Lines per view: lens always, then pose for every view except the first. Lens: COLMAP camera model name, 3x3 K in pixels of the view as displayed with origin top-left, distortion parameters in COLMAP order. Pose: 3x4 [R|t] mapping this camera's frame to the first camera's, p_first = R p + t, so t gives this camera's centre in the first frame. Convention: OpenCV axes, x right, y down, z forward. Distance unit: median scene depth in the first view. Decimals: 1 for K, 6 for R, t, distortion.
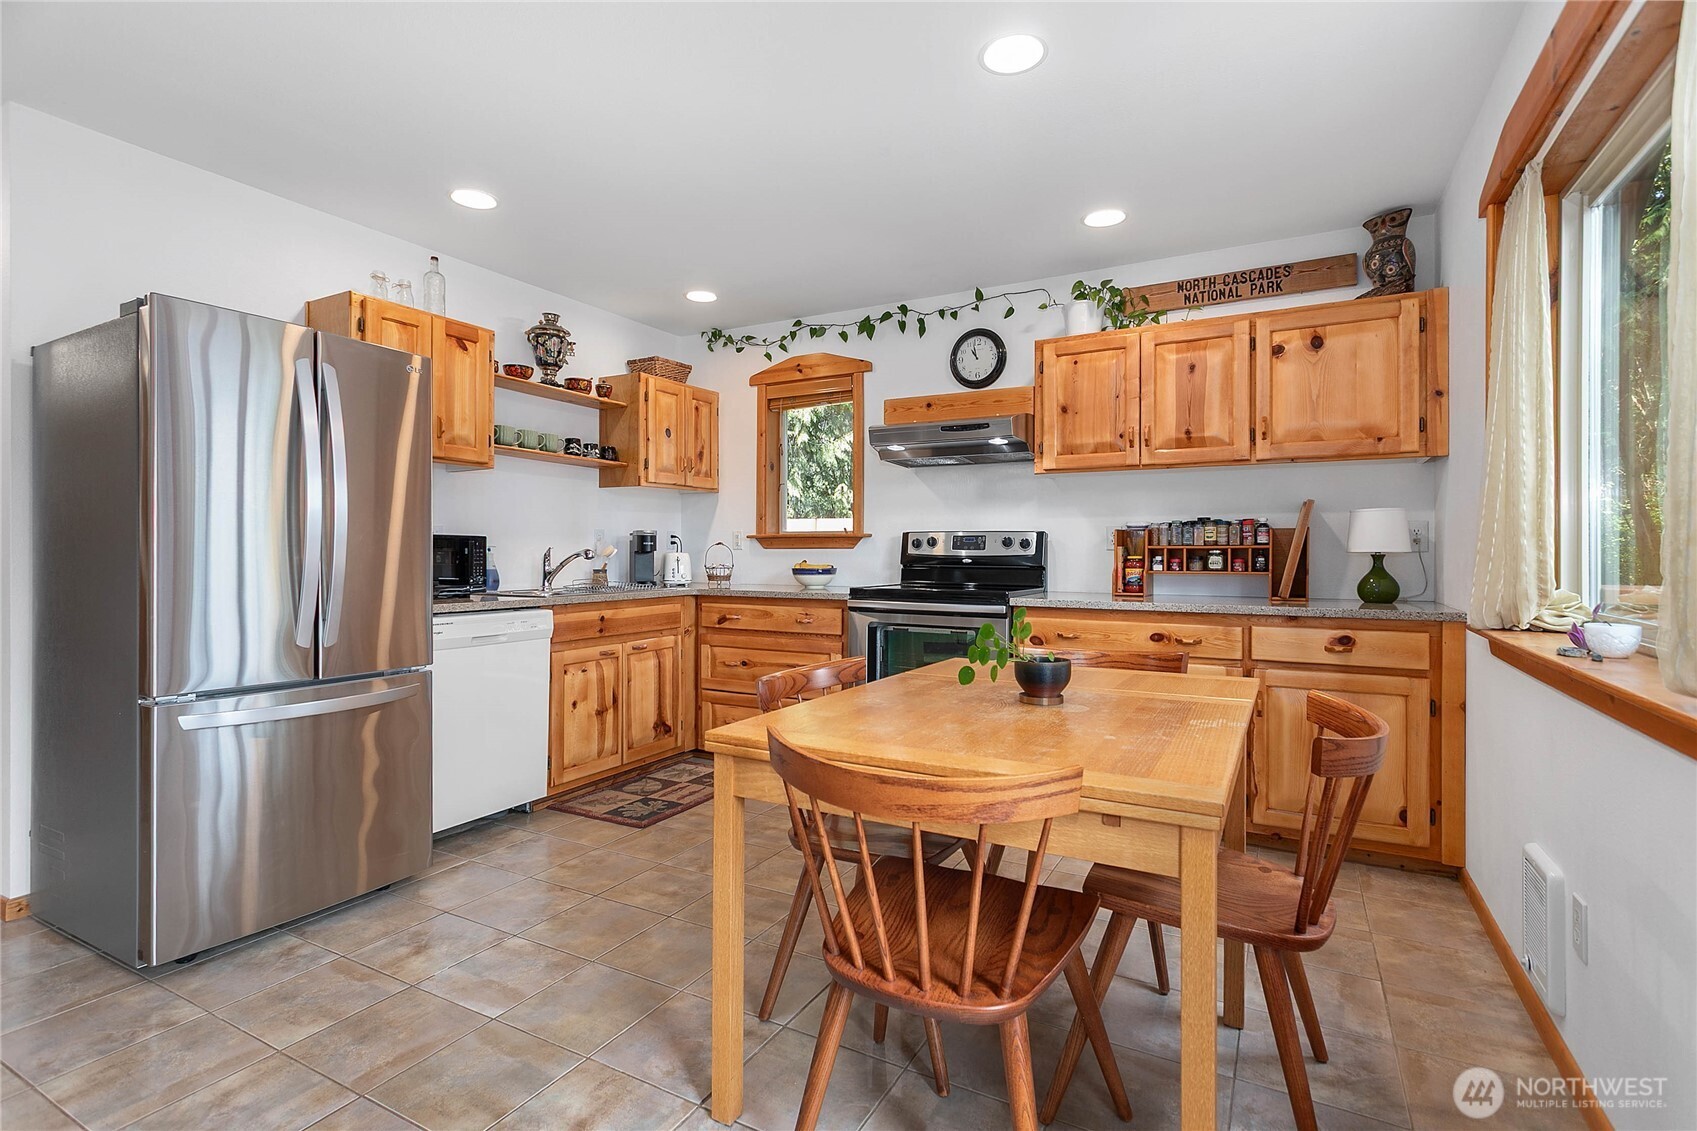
lens RADIAL K [[810.5, 0, 848.5], [0, 810.5, 557.8], [0, 0, 1]] dist [-0.001321, 0.000367]
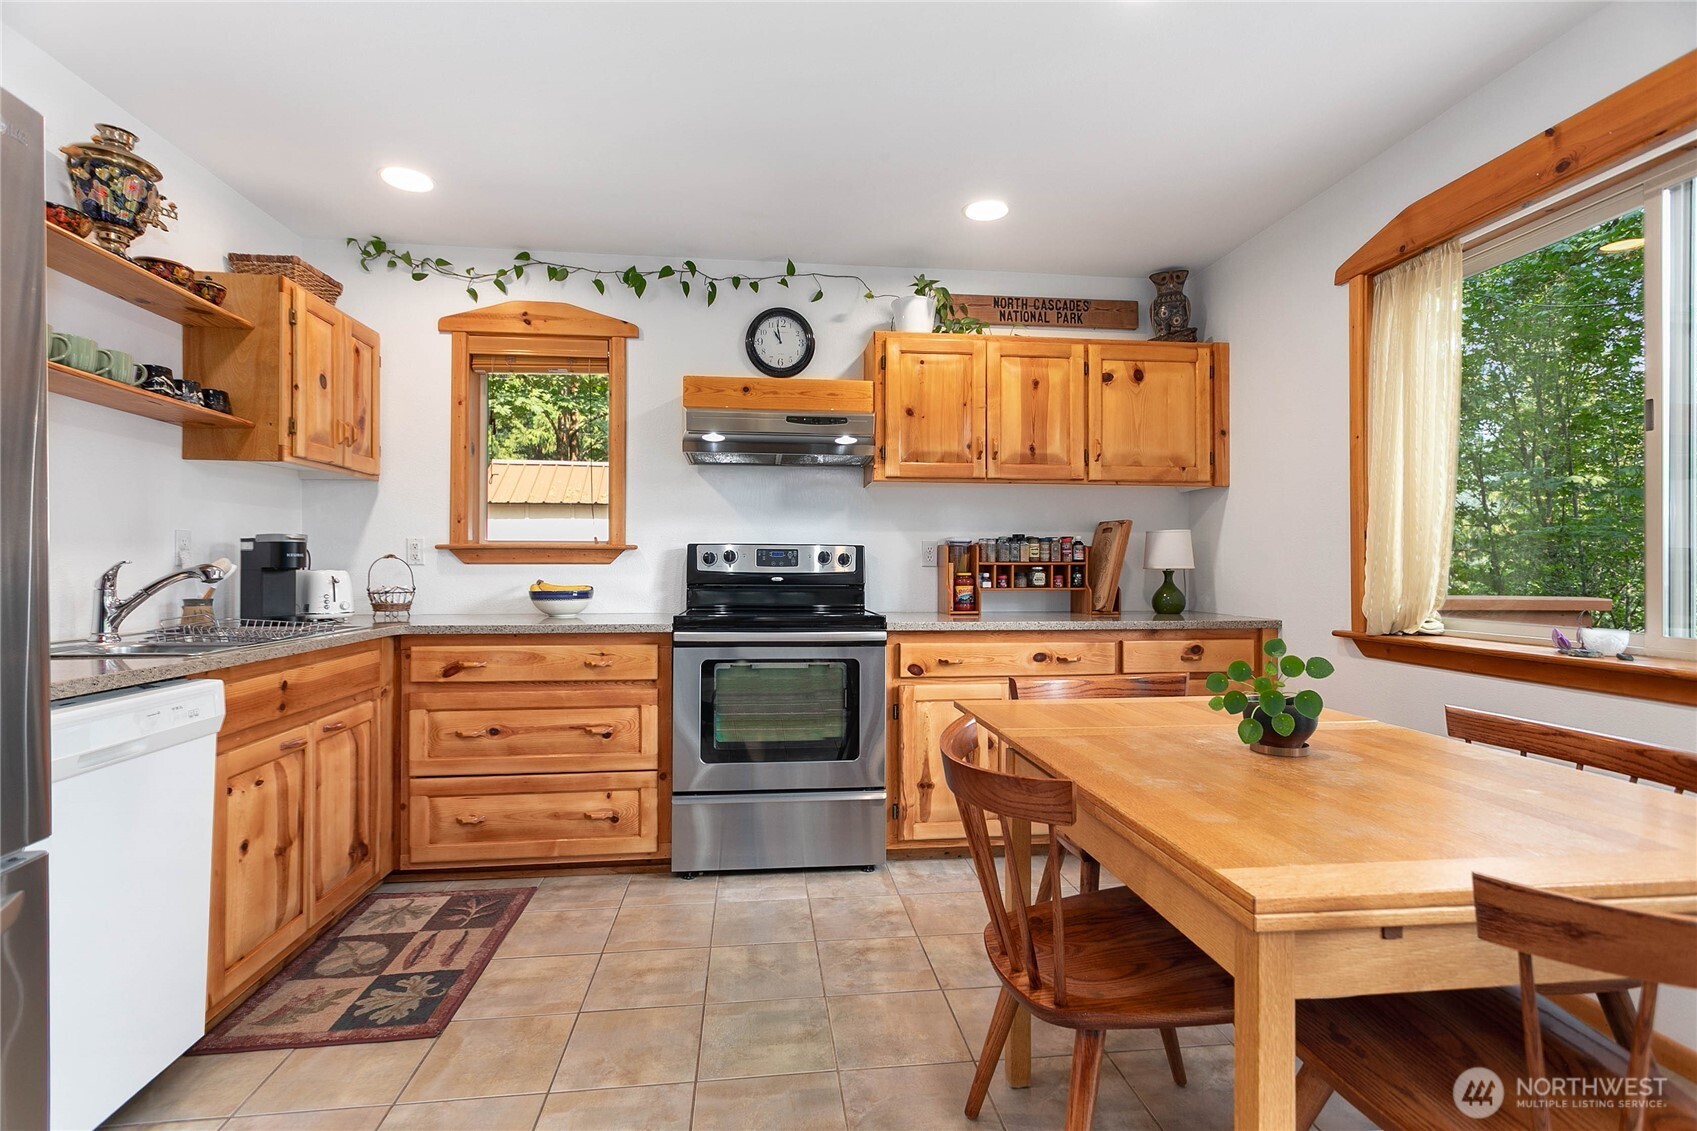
lens RADIAL K [[799.9, 0, 852.2], [0, 799.9, 568.5], [0, 0, 1]] dist [0.000802, -0.000348]
pose [[0.812619, -0.000842, 0.582794, -0.307007], [0.004191, 0.999982, -0.004398, -0.003585], [-0.582780, 0.006016, 0.812608, 0.305271]]
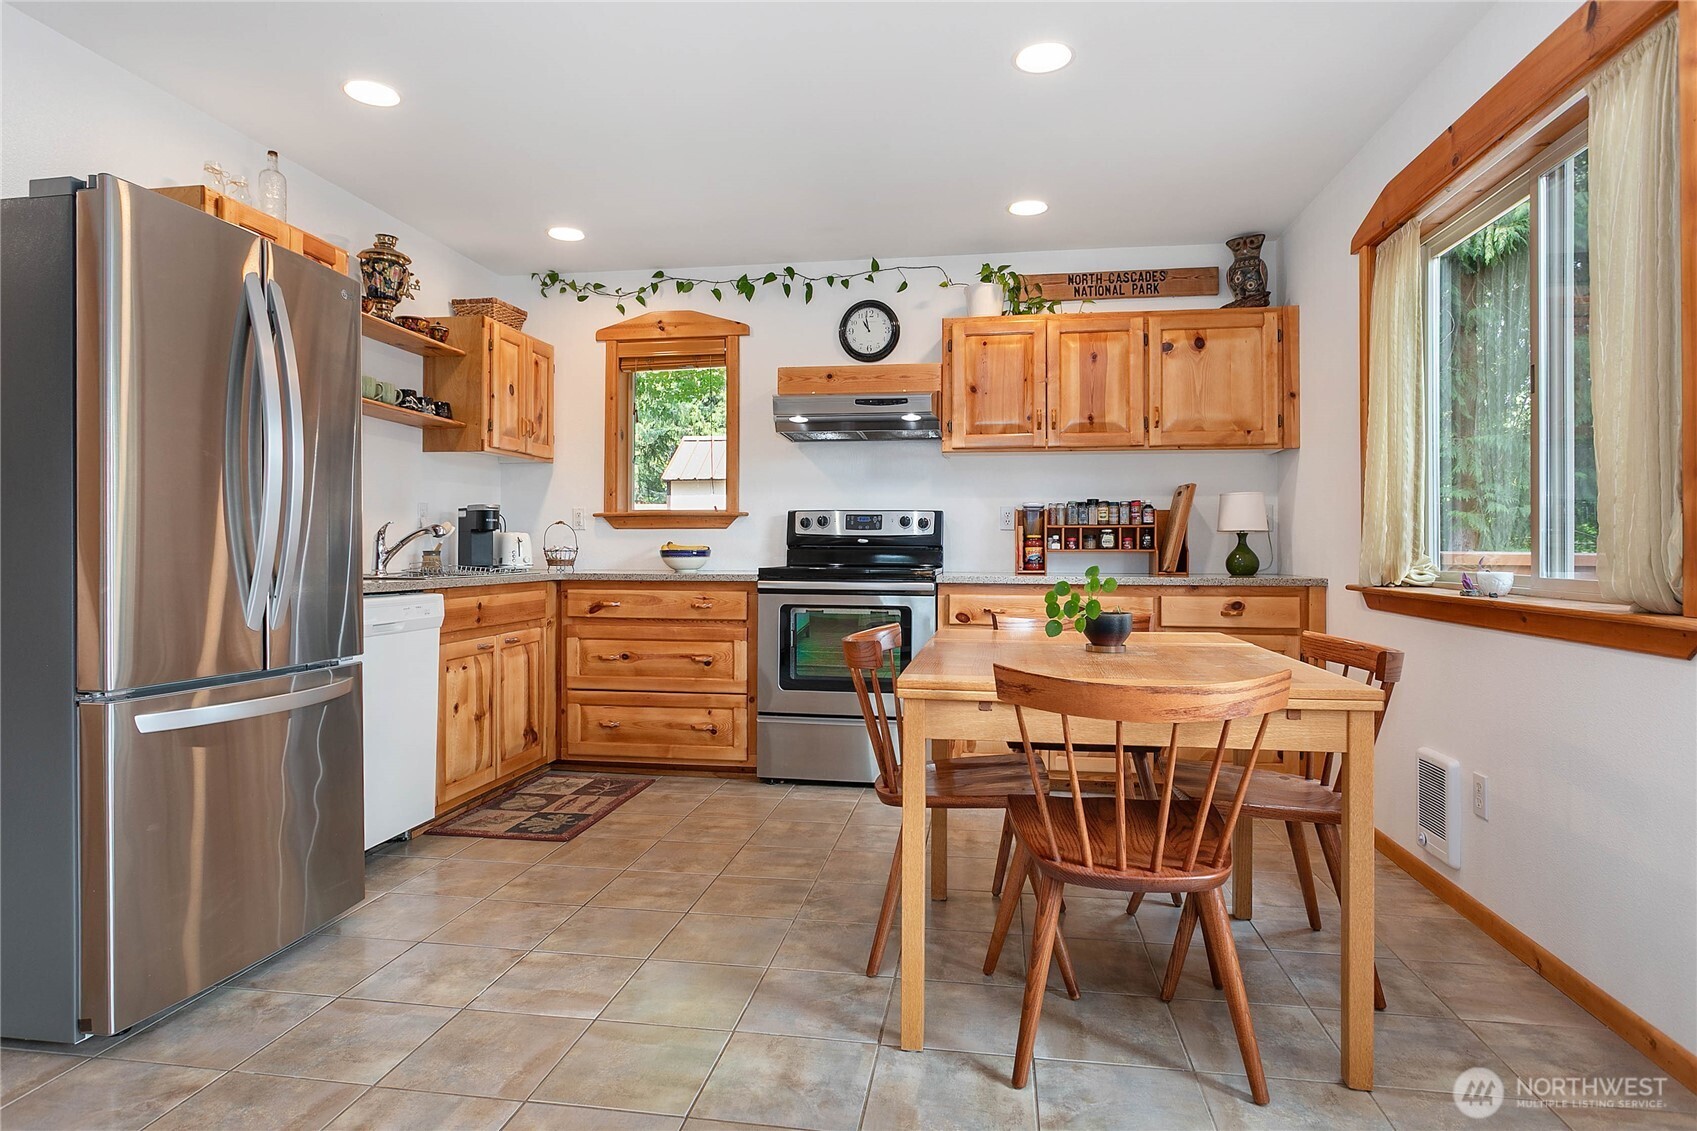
lens RADIAL K [[942.5, 0, 850.6], [0, 942.5, 556.4], [0, 0, 1]] dist [-0.025445, 0.001431]
pose [[0.939518, -0.001508, 0.342496, -0.275769], [0.001835, 0.999998, -0.000632, 0.025096], [-0.342494, 0.001223, 0.939519, -0.046351]]
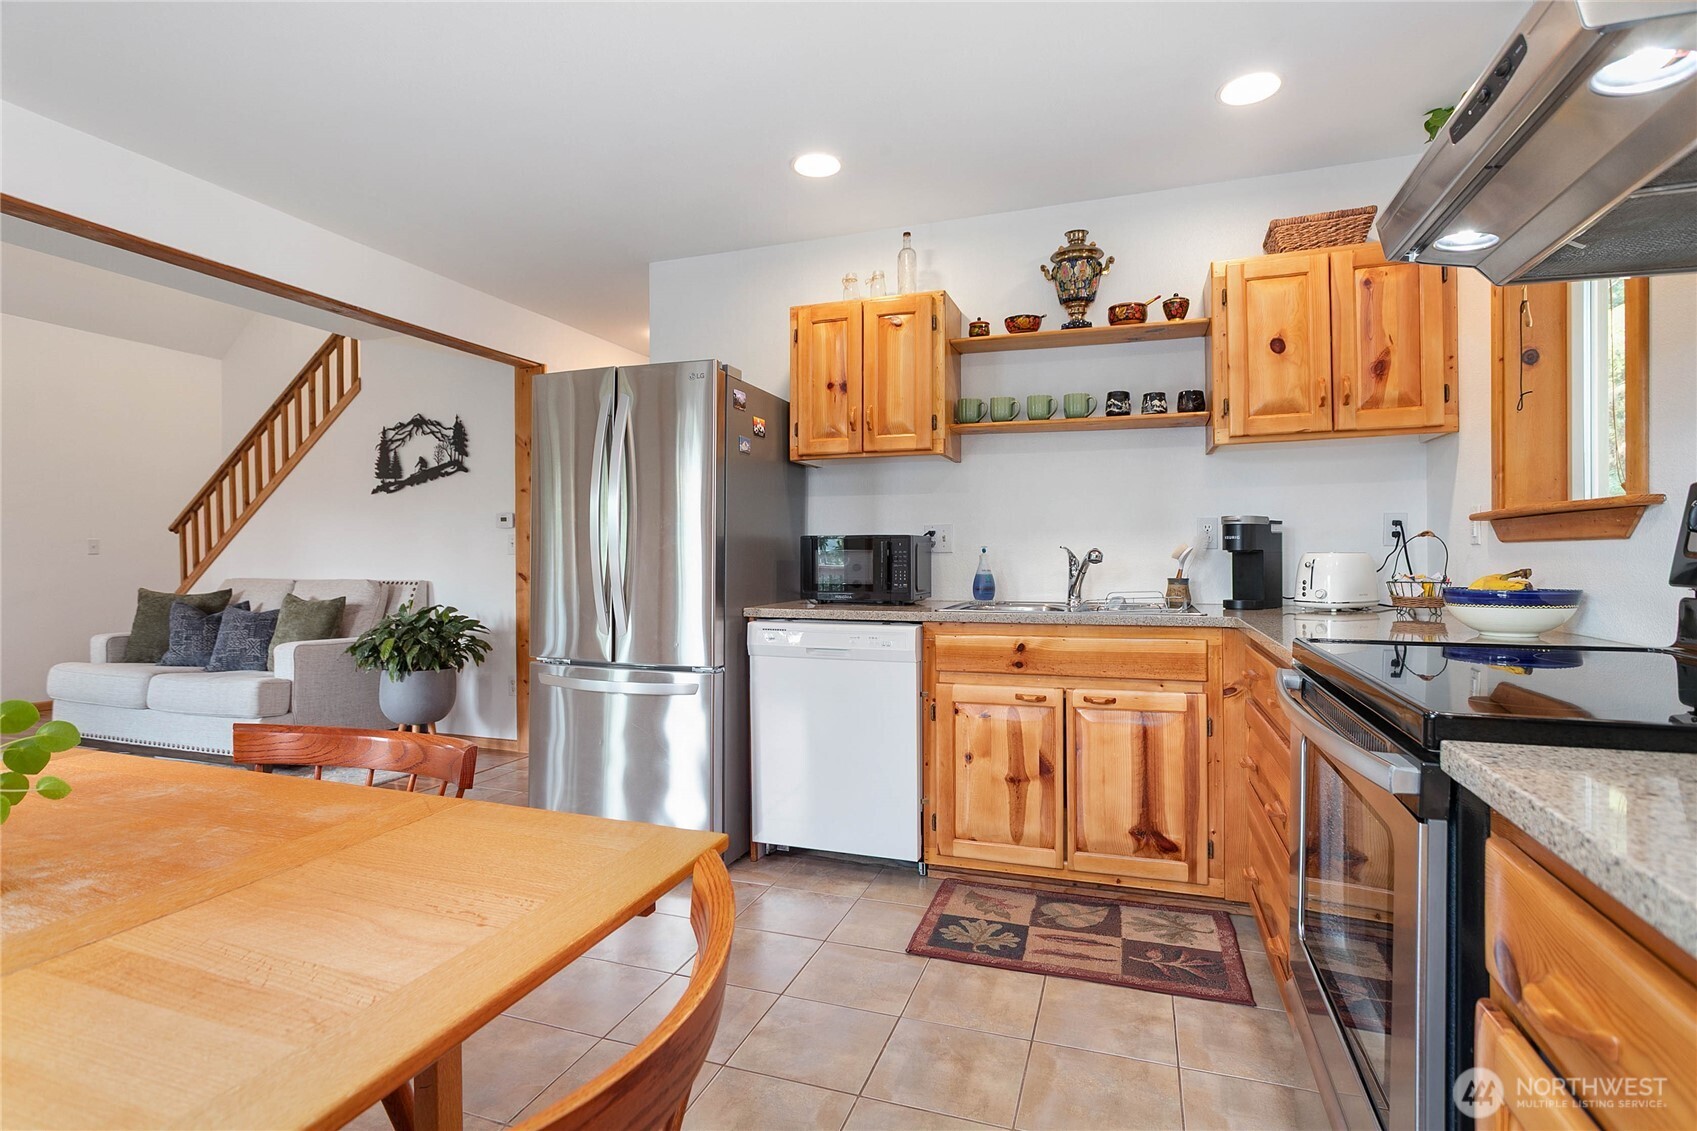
lens RADIAL K [[830.4, 0, 848.5], [0, 830.4, 565.5], [0, 0, 1]] dist [-0.001749, -0.000071]
pose [[0.163472, 0.007743, -0.986518, 0.380965], [-0.003270, 0.999968, 0.007307, -0.000774], [0.986543, 0.002032, 0.163492, 0.735847]]
